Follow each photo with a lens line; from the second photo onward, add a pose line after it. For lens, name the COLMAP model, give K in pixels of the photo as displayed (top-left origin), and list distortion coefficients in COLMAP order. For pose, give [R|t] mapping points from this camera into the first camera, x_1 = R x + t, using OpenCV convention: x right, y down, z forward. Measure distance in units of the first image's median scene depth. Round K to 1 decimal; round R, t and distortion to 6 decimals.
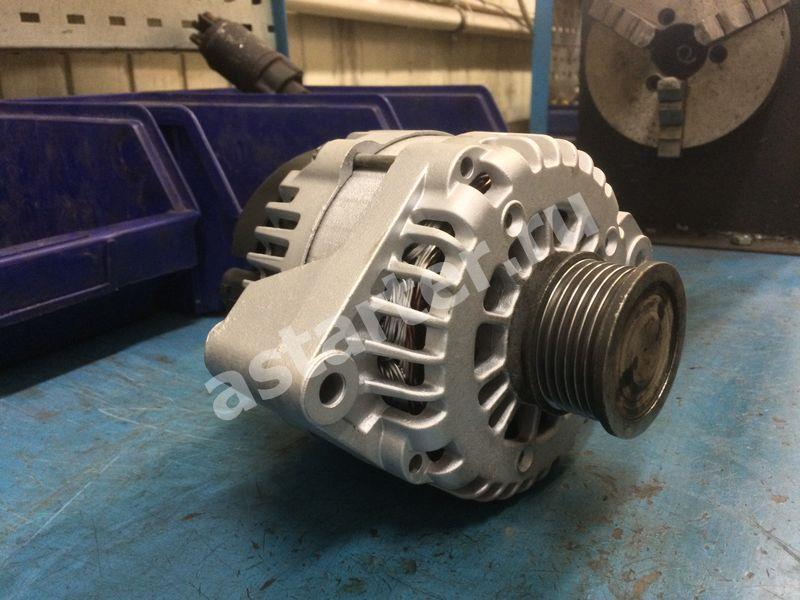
lens RADIAL K [[697.4, 0, 400.0], [0, 697.4, 300.0], [0, 0, 1]] dist [0.077428, -0.134780]
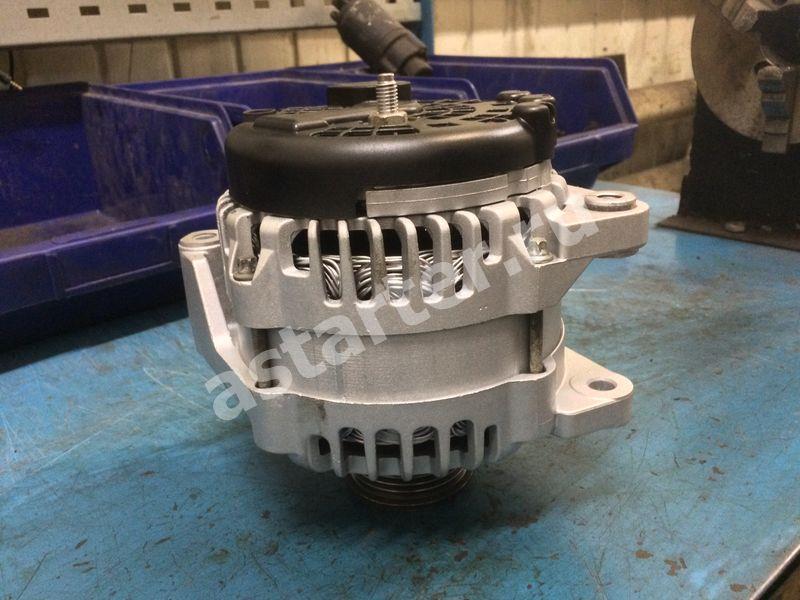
lens RADIAL K [[697.4, 0, 400.0], [0, 697.4, 300.0], [0, 0, 1]] dist [0.077428, -0.134780]
pose [[0.951221, 0.093855, -0.293889, 0.222921], [-0.070042, 0.993425, 0.090554, -0.067804], [0.300456, -0.065553, 0.951540, -0.015359]]
